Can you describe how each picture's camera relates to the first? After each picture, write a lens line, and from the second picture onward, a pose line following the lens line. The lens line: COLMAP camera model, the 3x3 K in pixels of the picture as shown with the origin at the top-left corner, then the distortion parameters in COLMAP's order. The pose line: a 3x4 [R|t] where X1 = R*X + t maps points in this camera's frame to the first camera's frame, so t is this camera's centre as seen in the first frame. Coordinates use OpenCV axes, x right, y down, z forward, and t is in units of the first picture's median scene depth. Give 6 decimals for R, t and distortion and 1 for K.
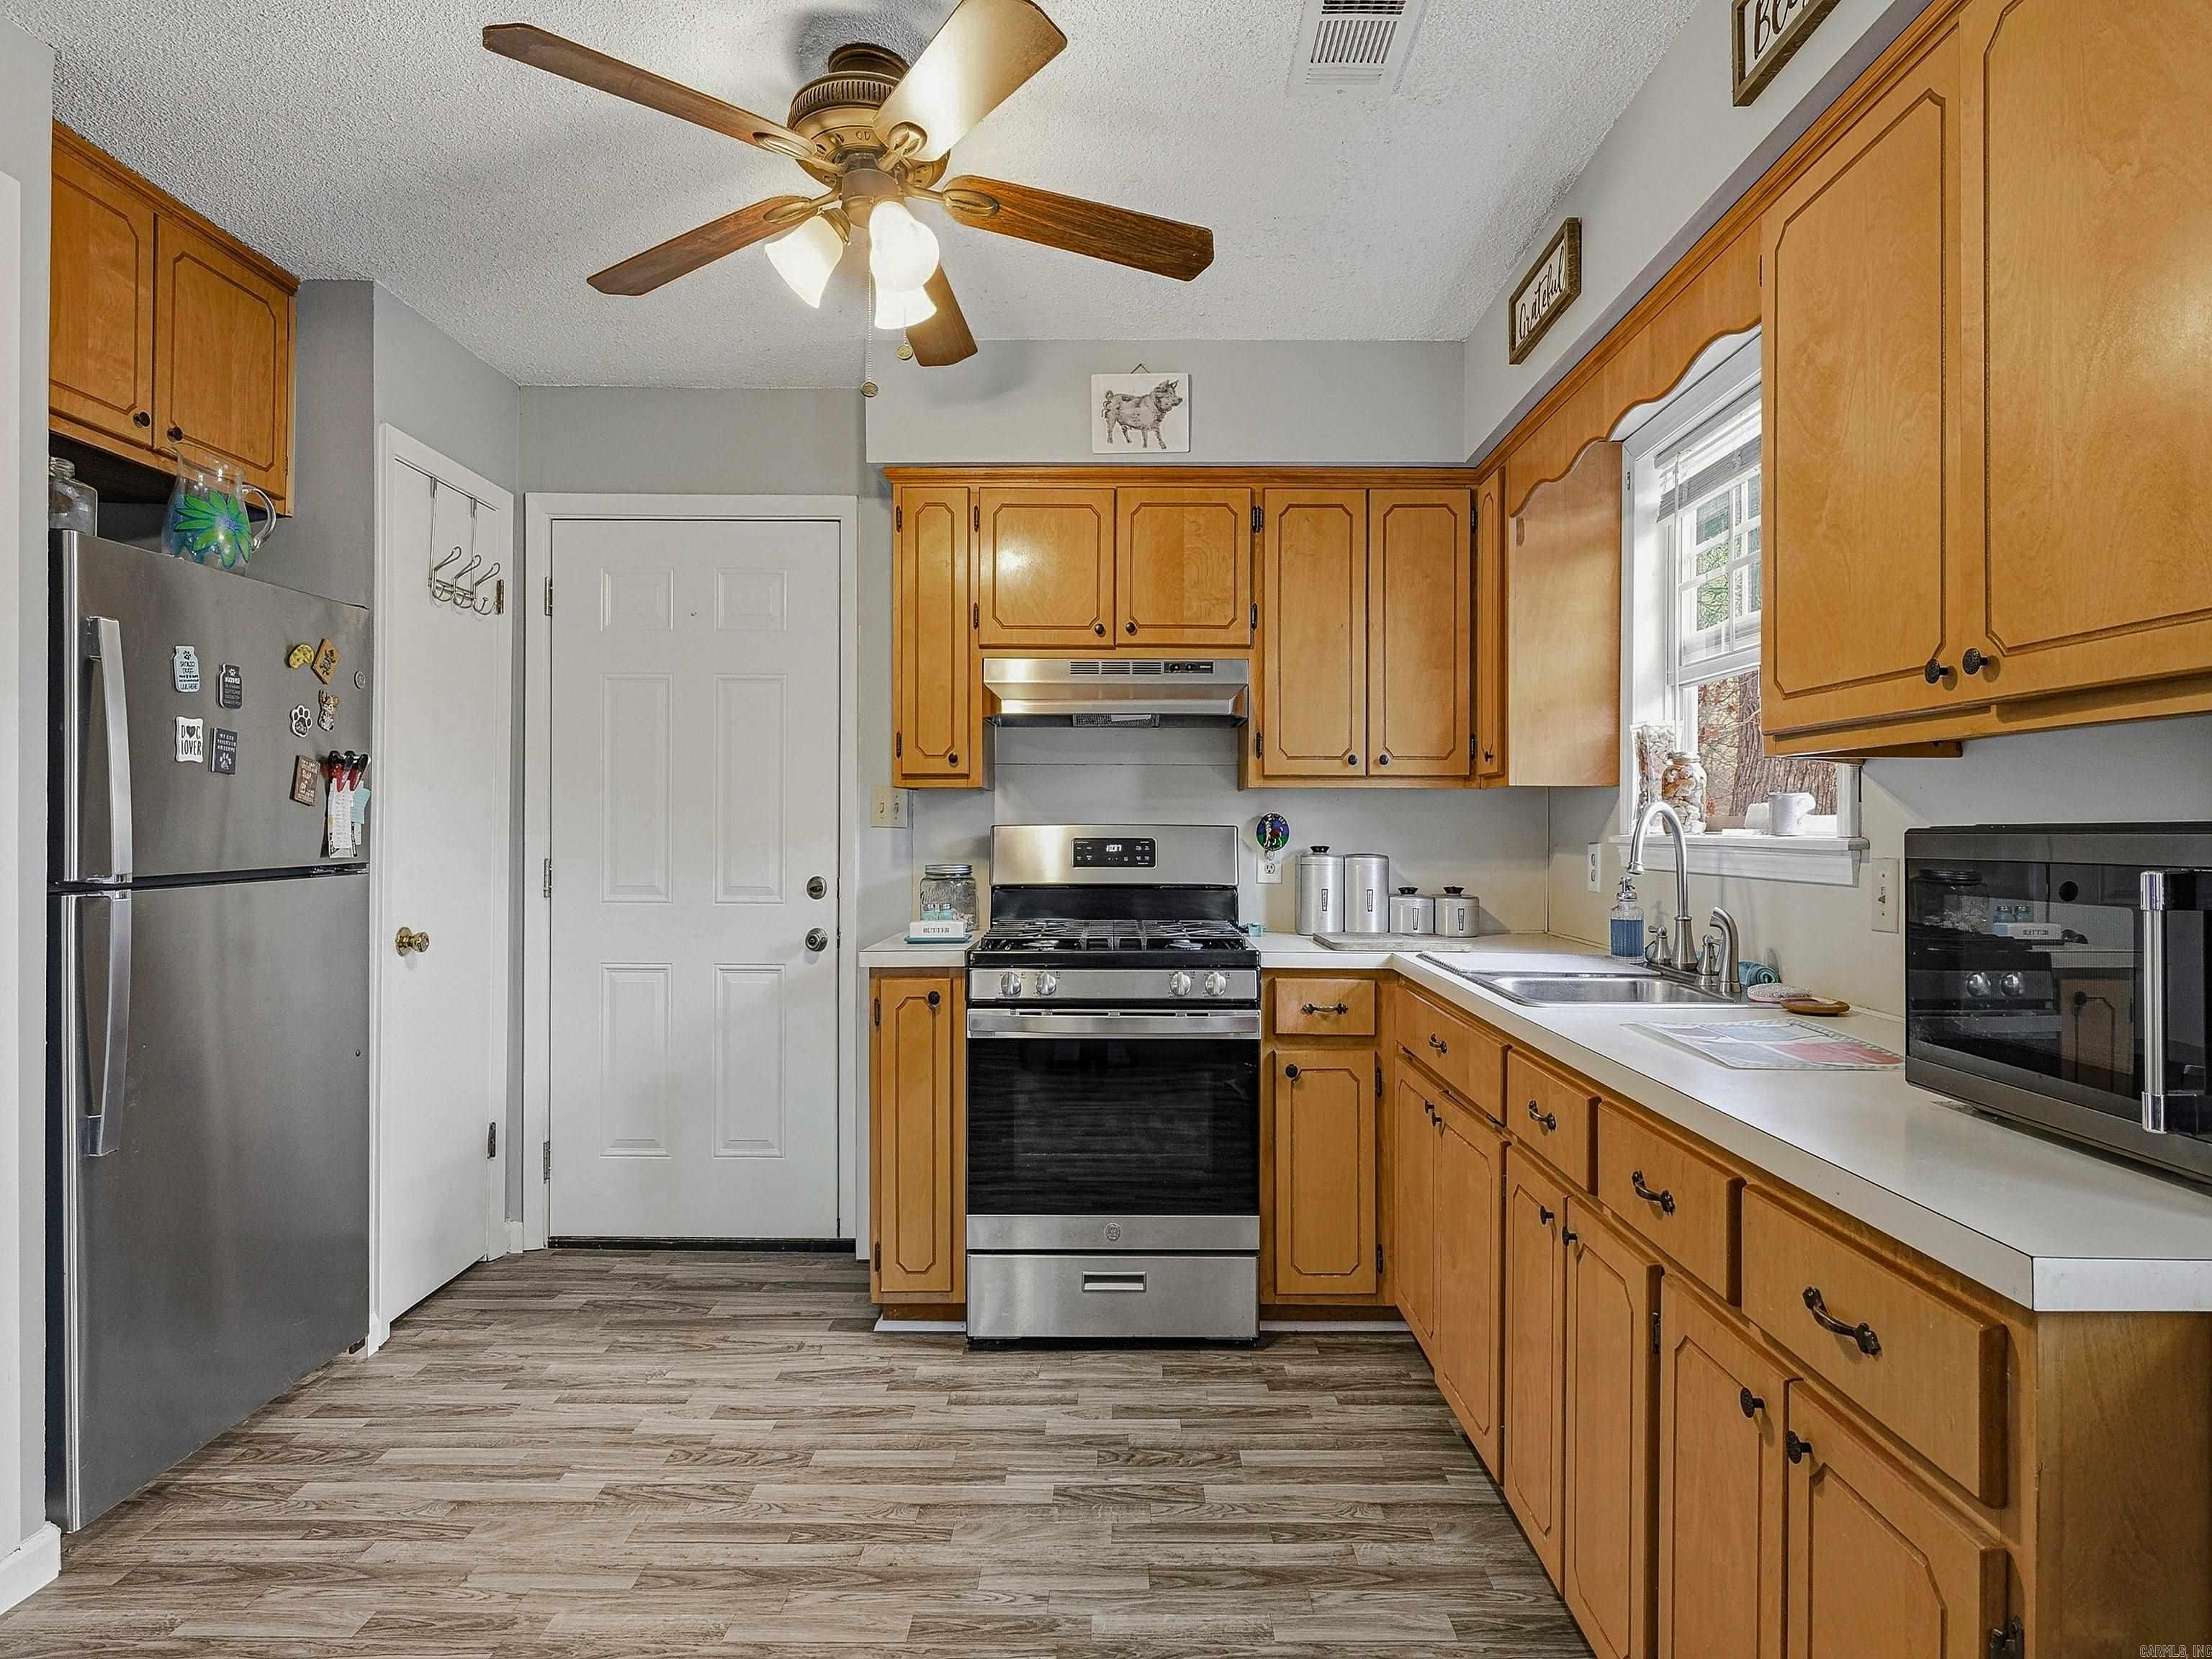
lens RADIAL K [[1175.5, 0, 1116.6], [0, 1175.5, 817.6], [0, 0, 1]] dist [0.006568, -0.004574]
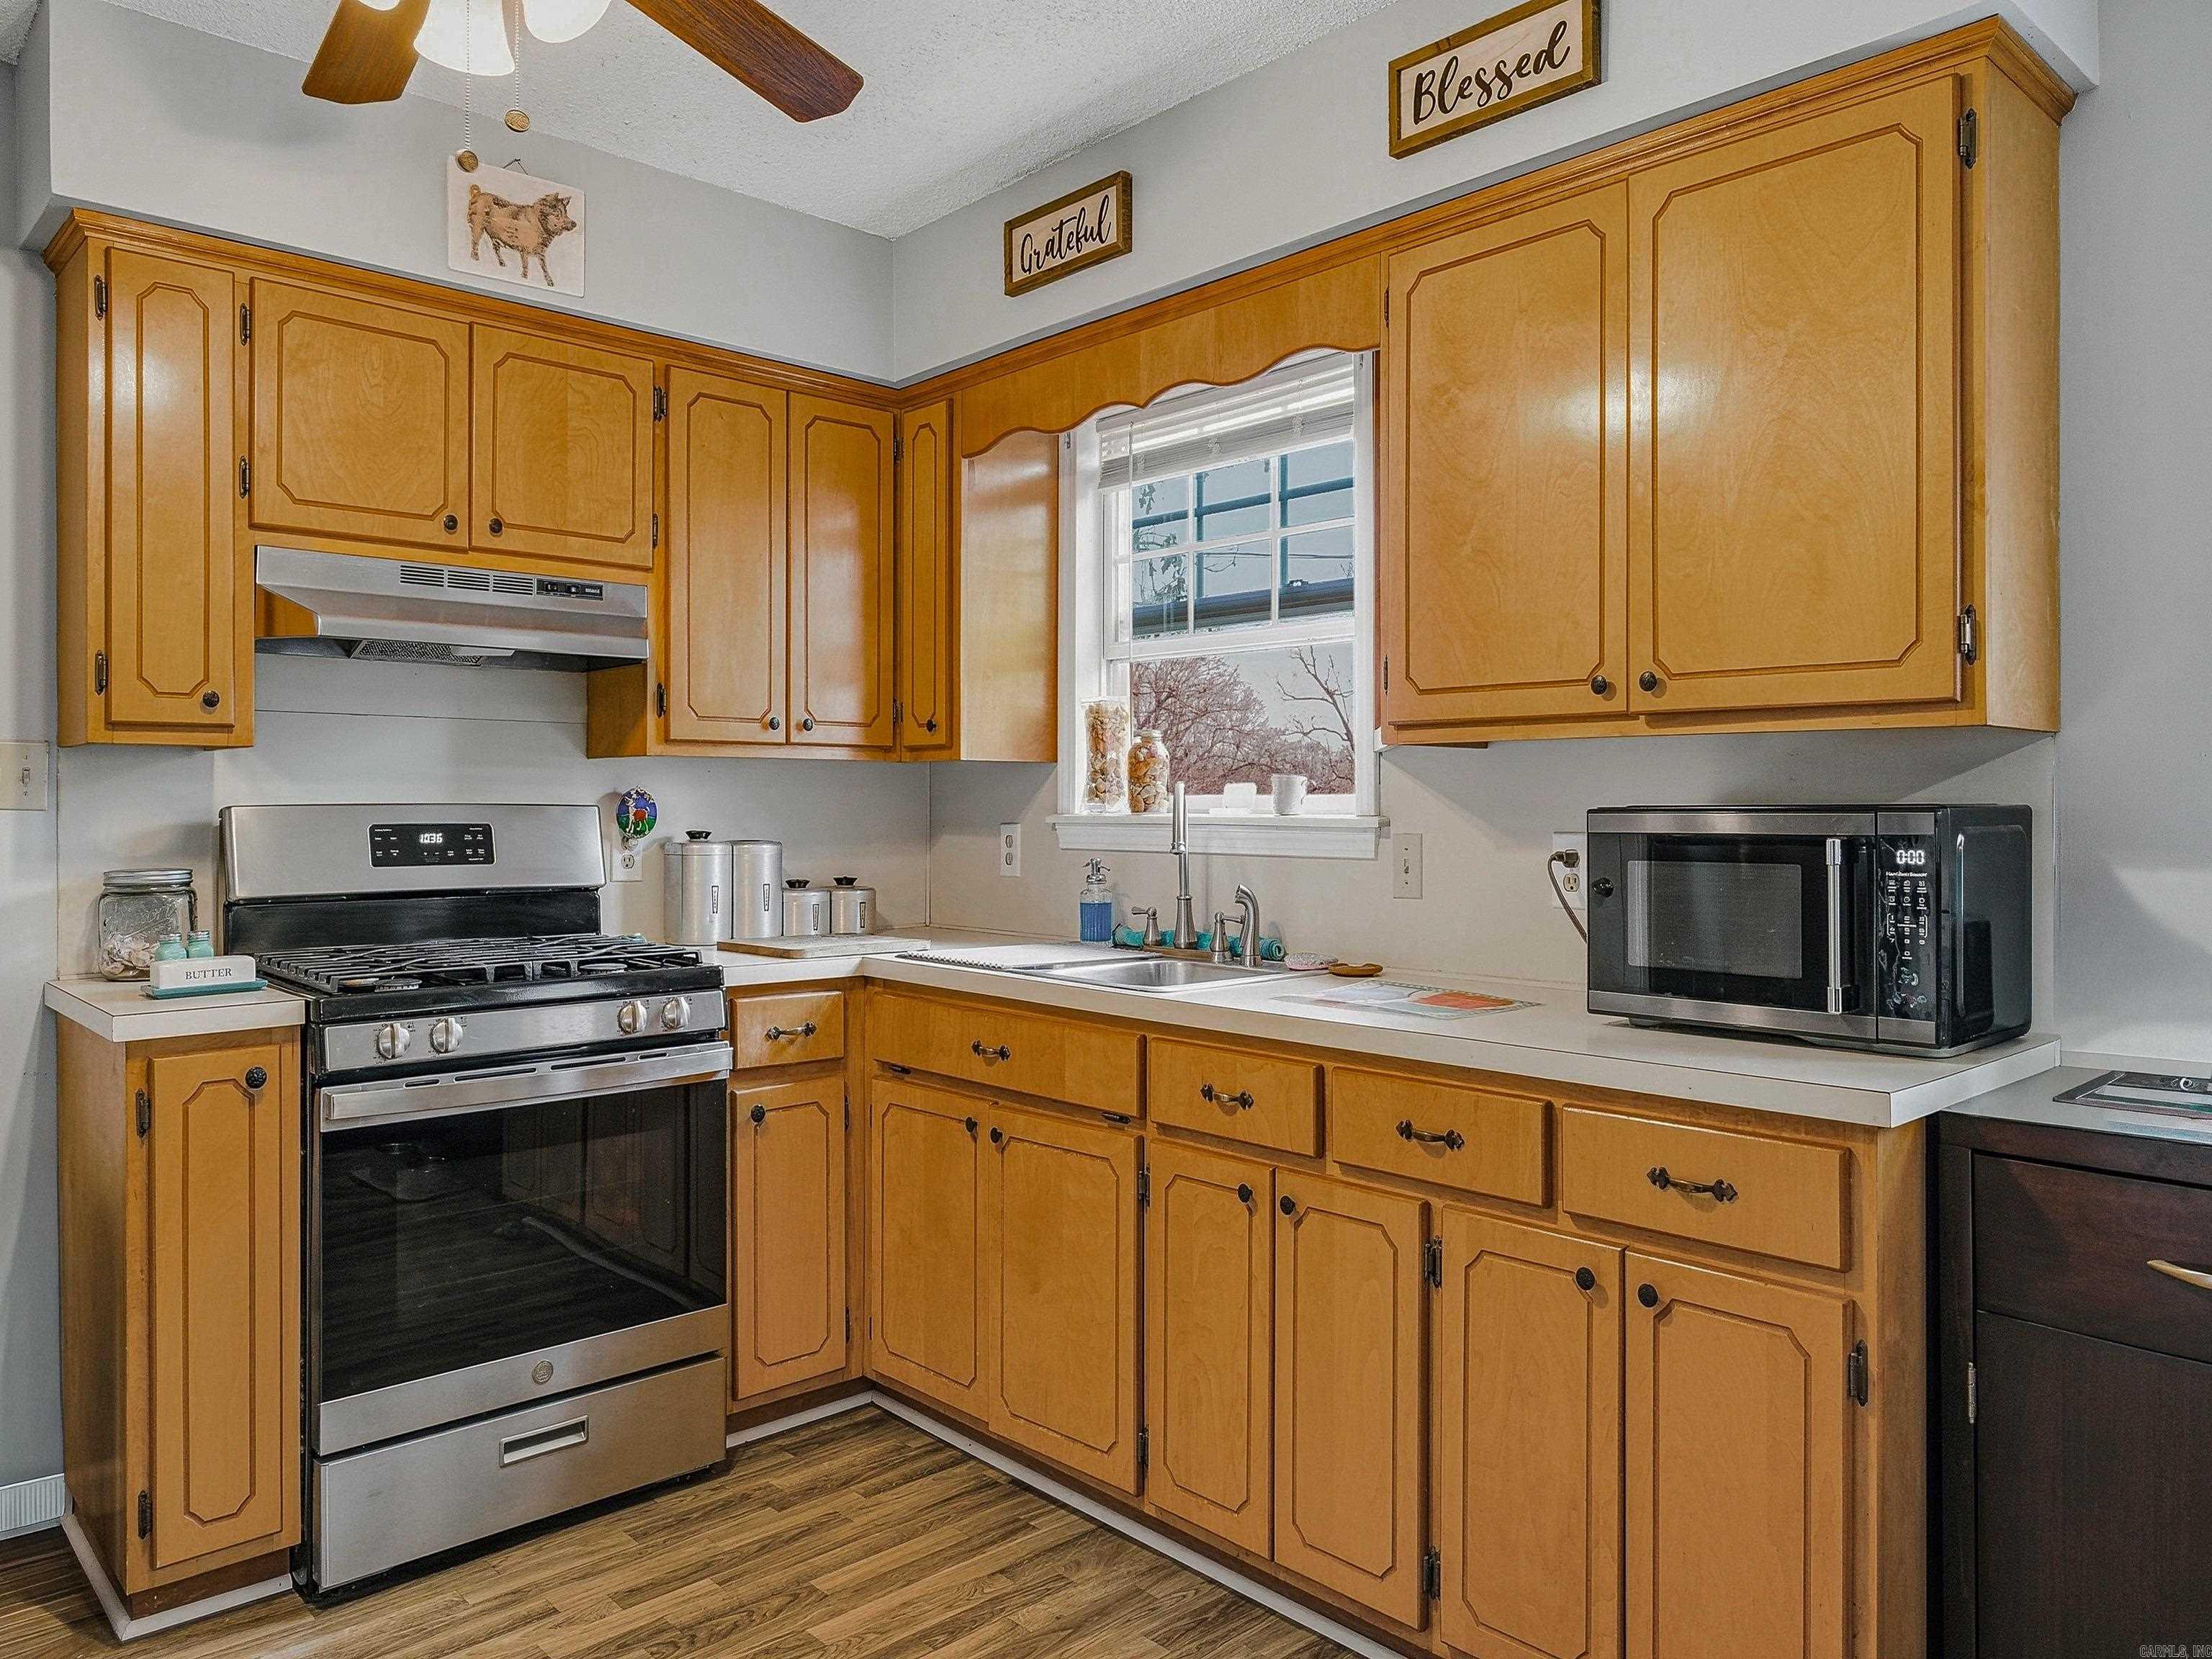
lens RADIAL K [[1555.3, 0, 1112.0], [0, 1555.3, 790.9], [0, 0, 1]] dist [0.003761, -0.001660]
pose [[0.724466, 0.003534, 0.689302, -0.402762], [-0.004186, 0.999991, -0.000728, -0.003236], [-0.689298, -0.002358, 0.724474, 0.072147]]
